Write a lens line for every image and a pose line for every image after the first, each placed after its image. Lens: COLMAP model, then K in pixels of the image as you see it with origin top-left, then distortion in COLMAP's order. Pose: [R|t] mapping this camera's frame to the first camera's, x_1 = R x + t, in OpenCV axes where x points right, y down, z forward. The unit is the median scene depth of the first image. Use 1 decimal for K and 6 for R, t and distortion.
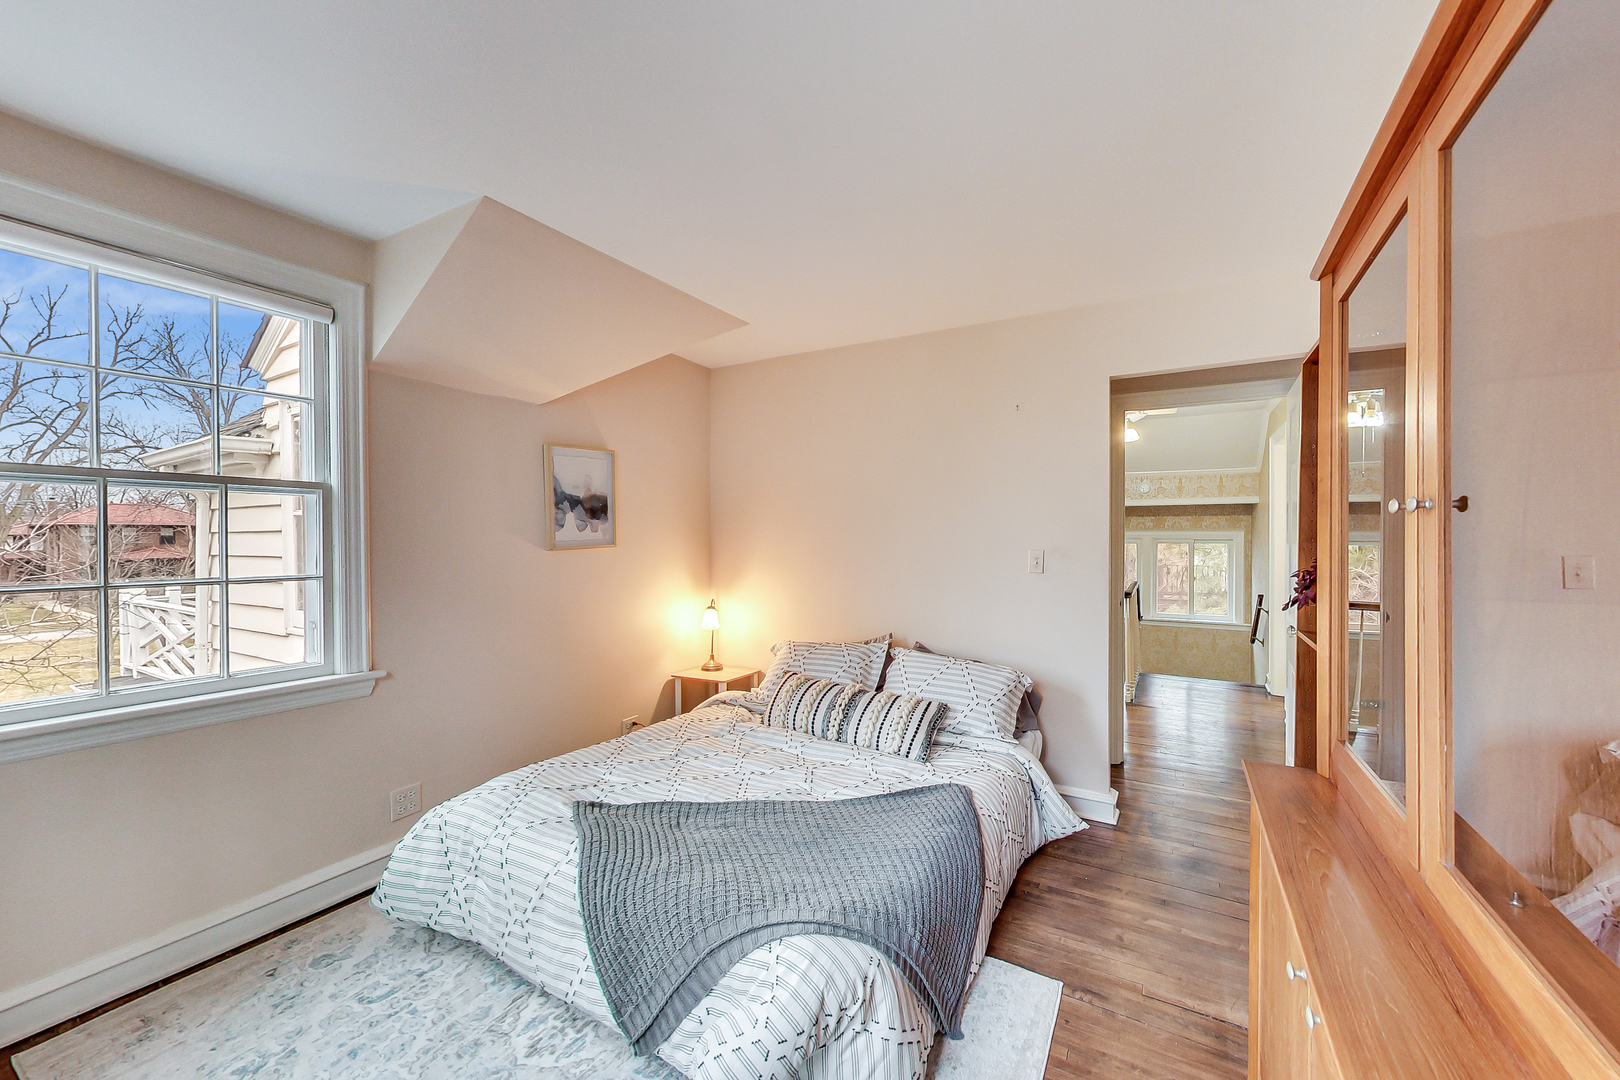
lens RADIAL K [[630.3, 0, 810.3], [0, 630.3, 538.5], [0, 0, 1]] dist [0.001056, -0.000406]
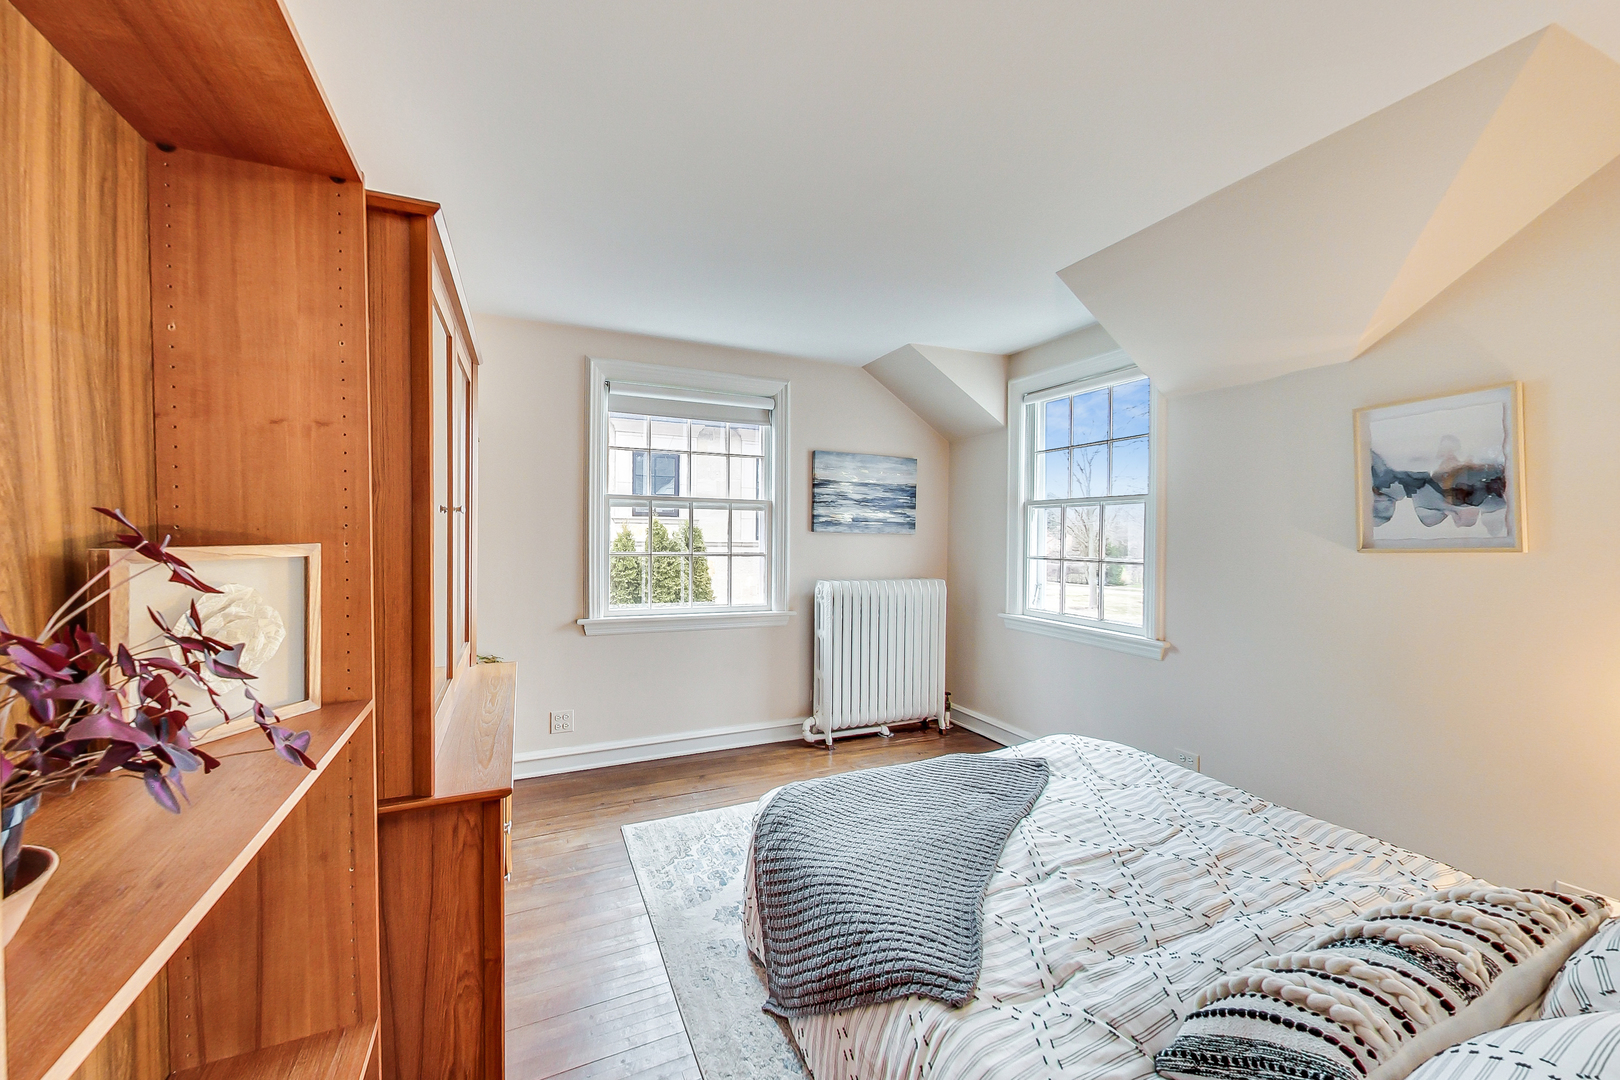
lens RADIAL K [[630.3, 0, 810.3], [0, 630.3, 538.5], [0, 0, 1]] dist [0.001056, -0.000406]
pose [[-0.575953, 0.000758, -0.817482, 0.544507], [-0.006713, 0.999961, 0.005657, 0.002507], [0.817455, 0.008746, -0.575926, 0.863792]]
